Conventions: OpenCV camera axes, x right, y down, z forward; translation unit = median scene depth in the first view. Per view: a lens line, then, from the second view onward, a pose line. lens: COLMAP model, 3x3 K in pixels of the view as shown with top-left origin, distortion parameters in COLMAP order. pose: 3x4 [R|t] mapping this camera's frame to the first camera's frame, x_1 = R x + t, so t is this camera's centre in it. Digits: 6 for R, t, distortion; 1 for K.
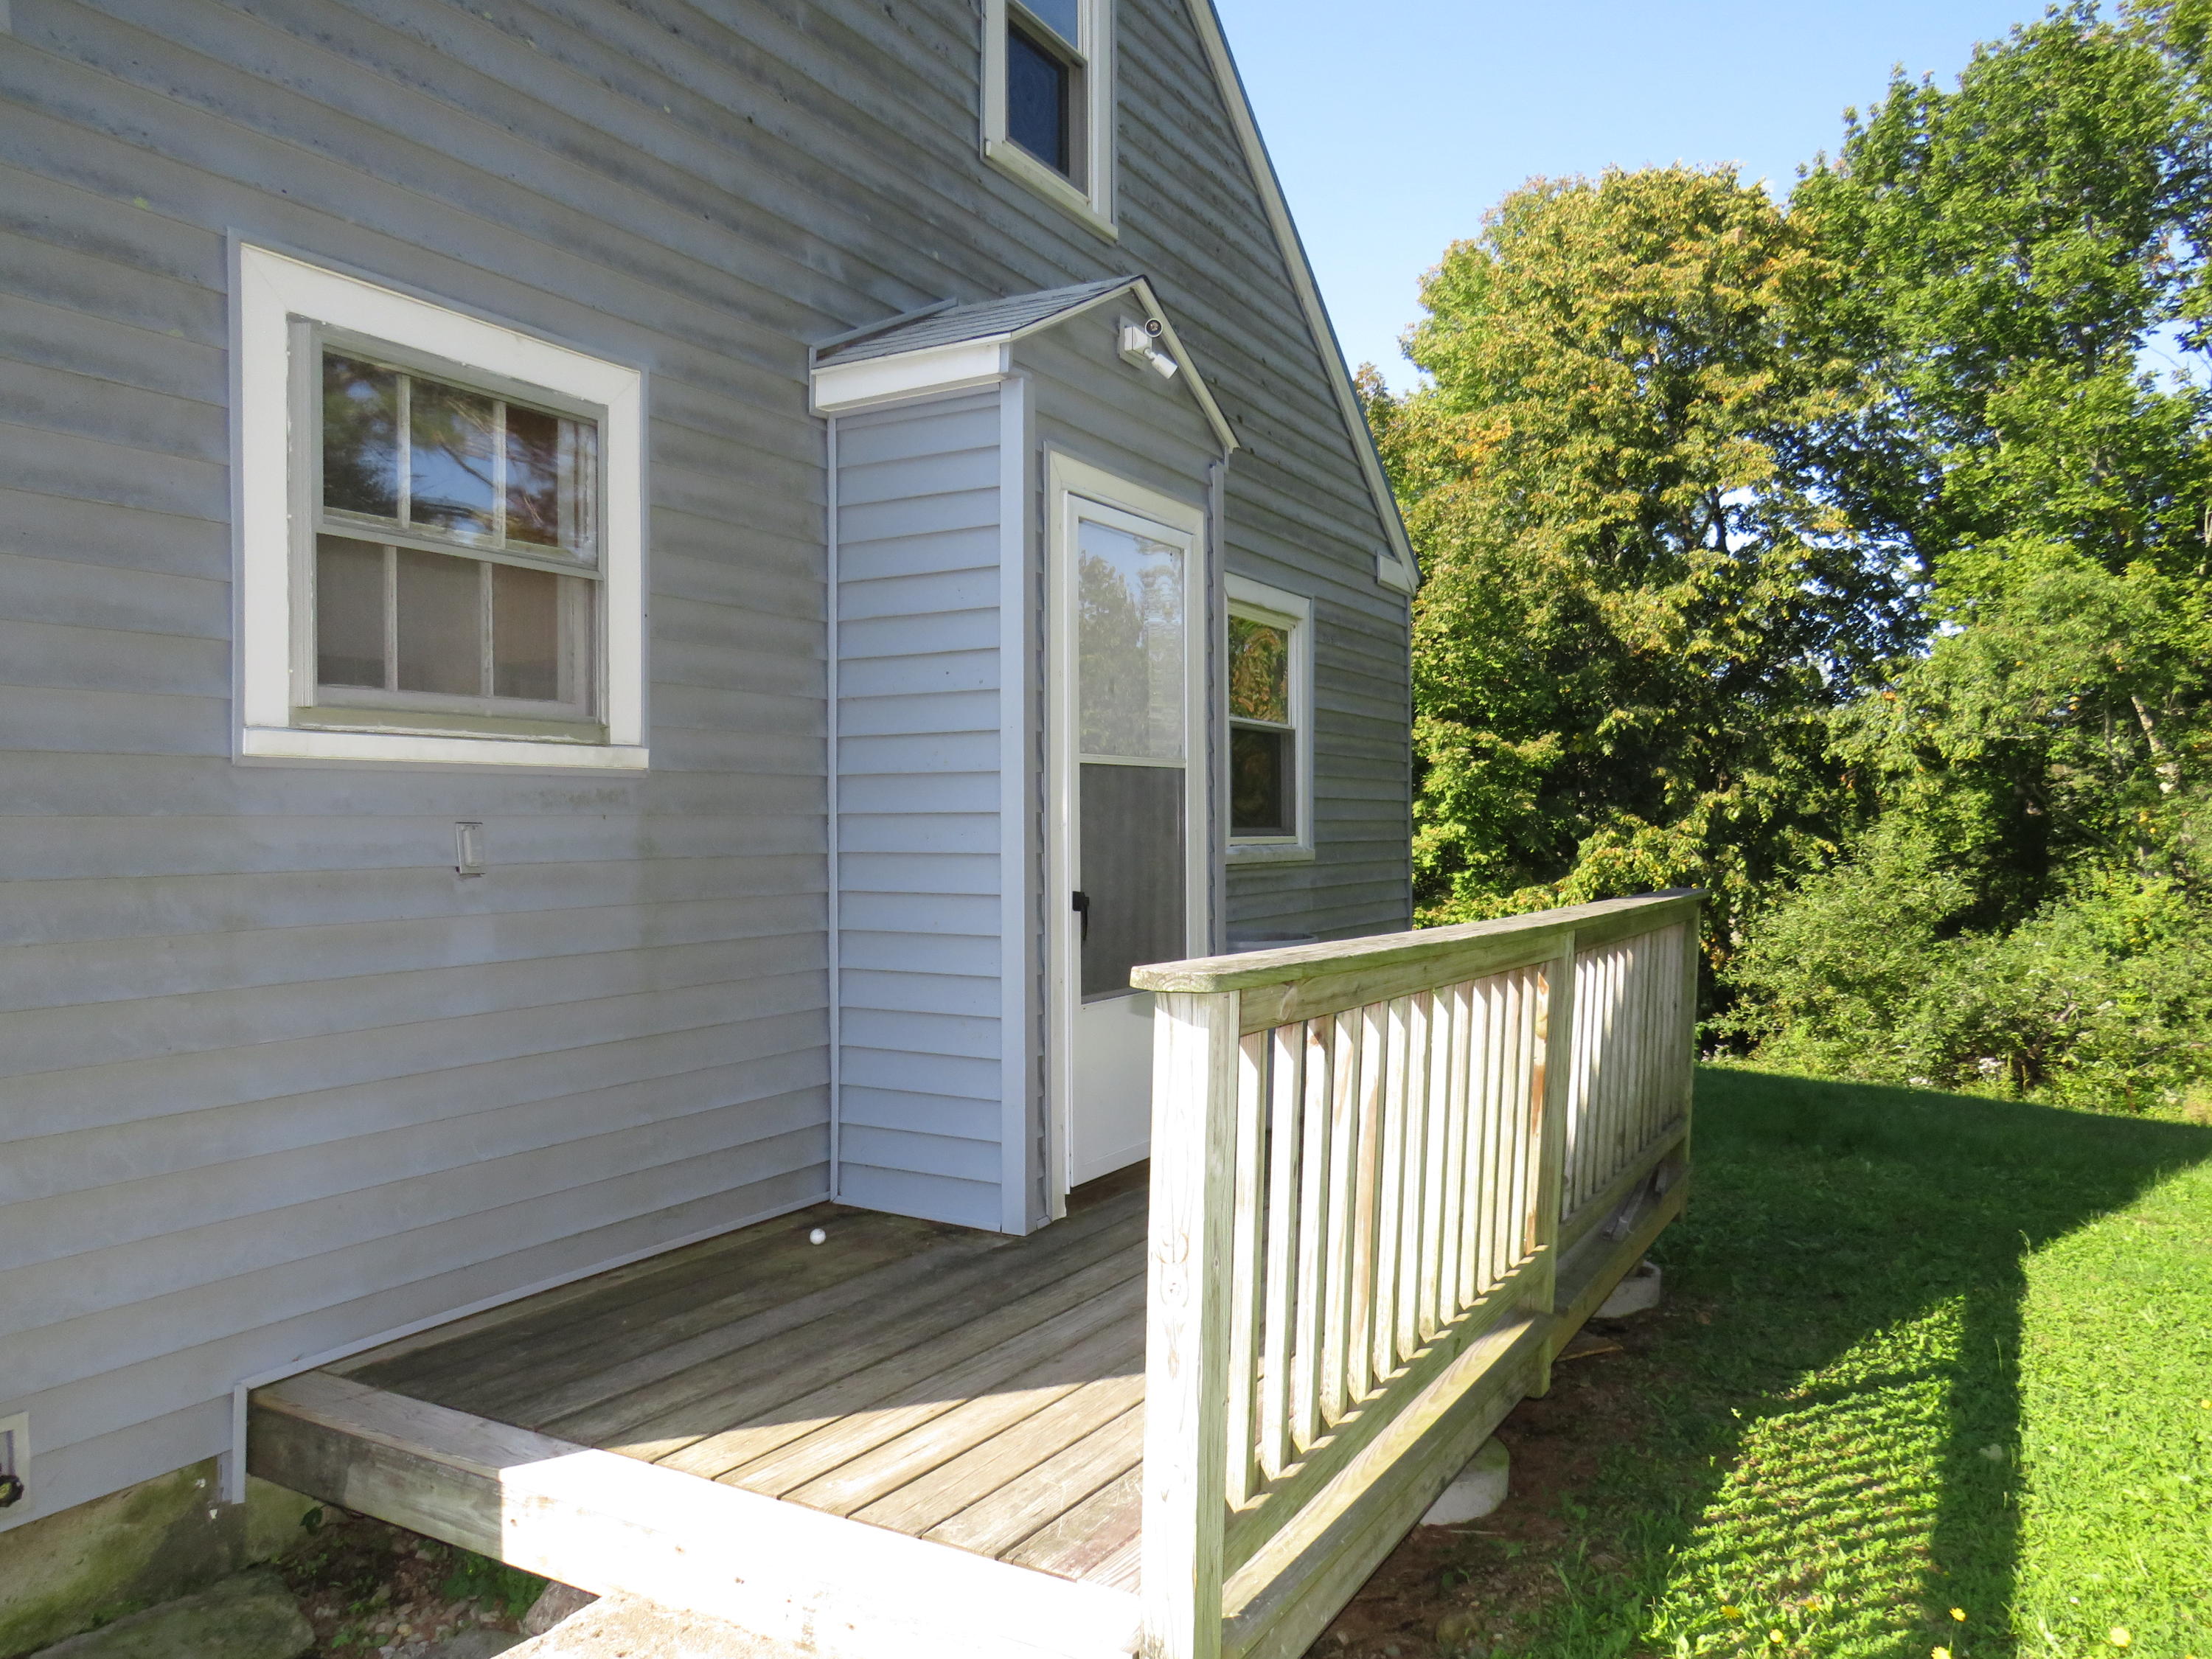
lens RADIAL K [[1572.5, 0, 1099.2], [0, 1572.5, 826.7], [0, 0, 1]] dist [-0.004188, 0.012906]
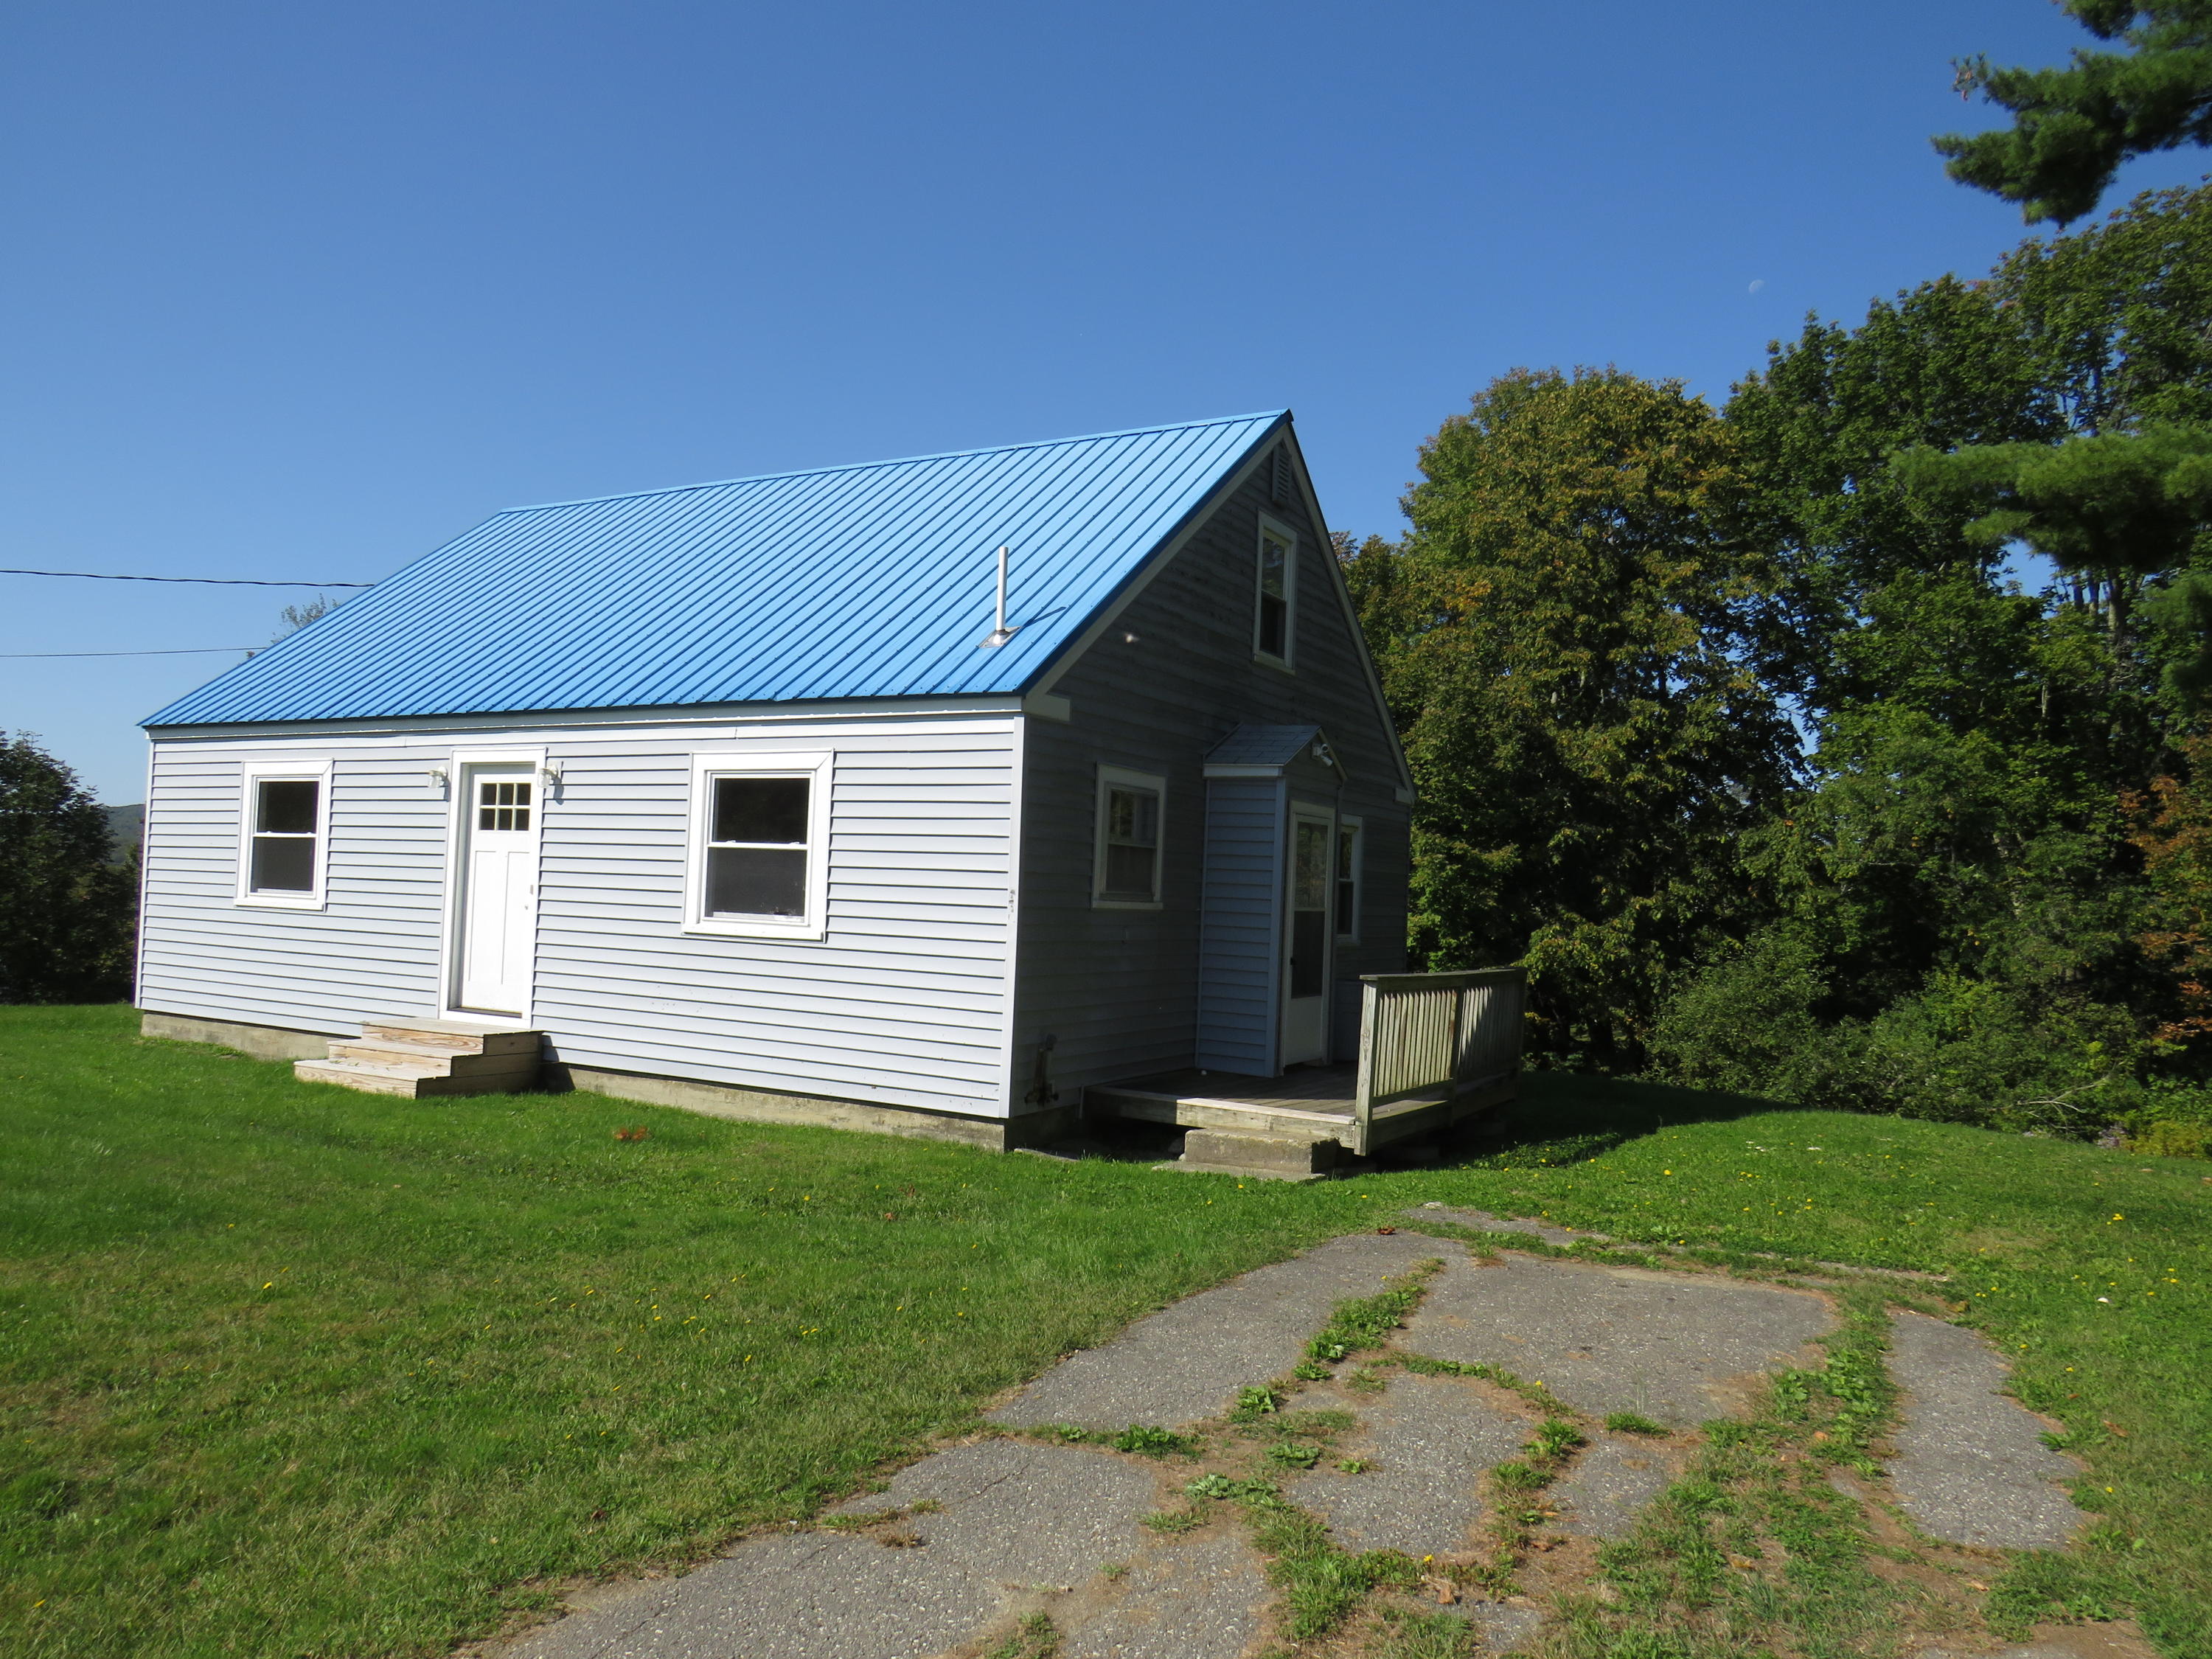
lens RADIAL K [[1572.5, 0, 1111.5], [0, 1572.5, 837.1], [0, 0, 1]] dist [-0.004188, 0.012906]
pose [[0.998846, 0.044091, 0.019045, -0.051156], [-0.043411, 0.998454, -0.034709, -0.007606], [-0.020546, 0.033842, 0.999216, -0.228637]]
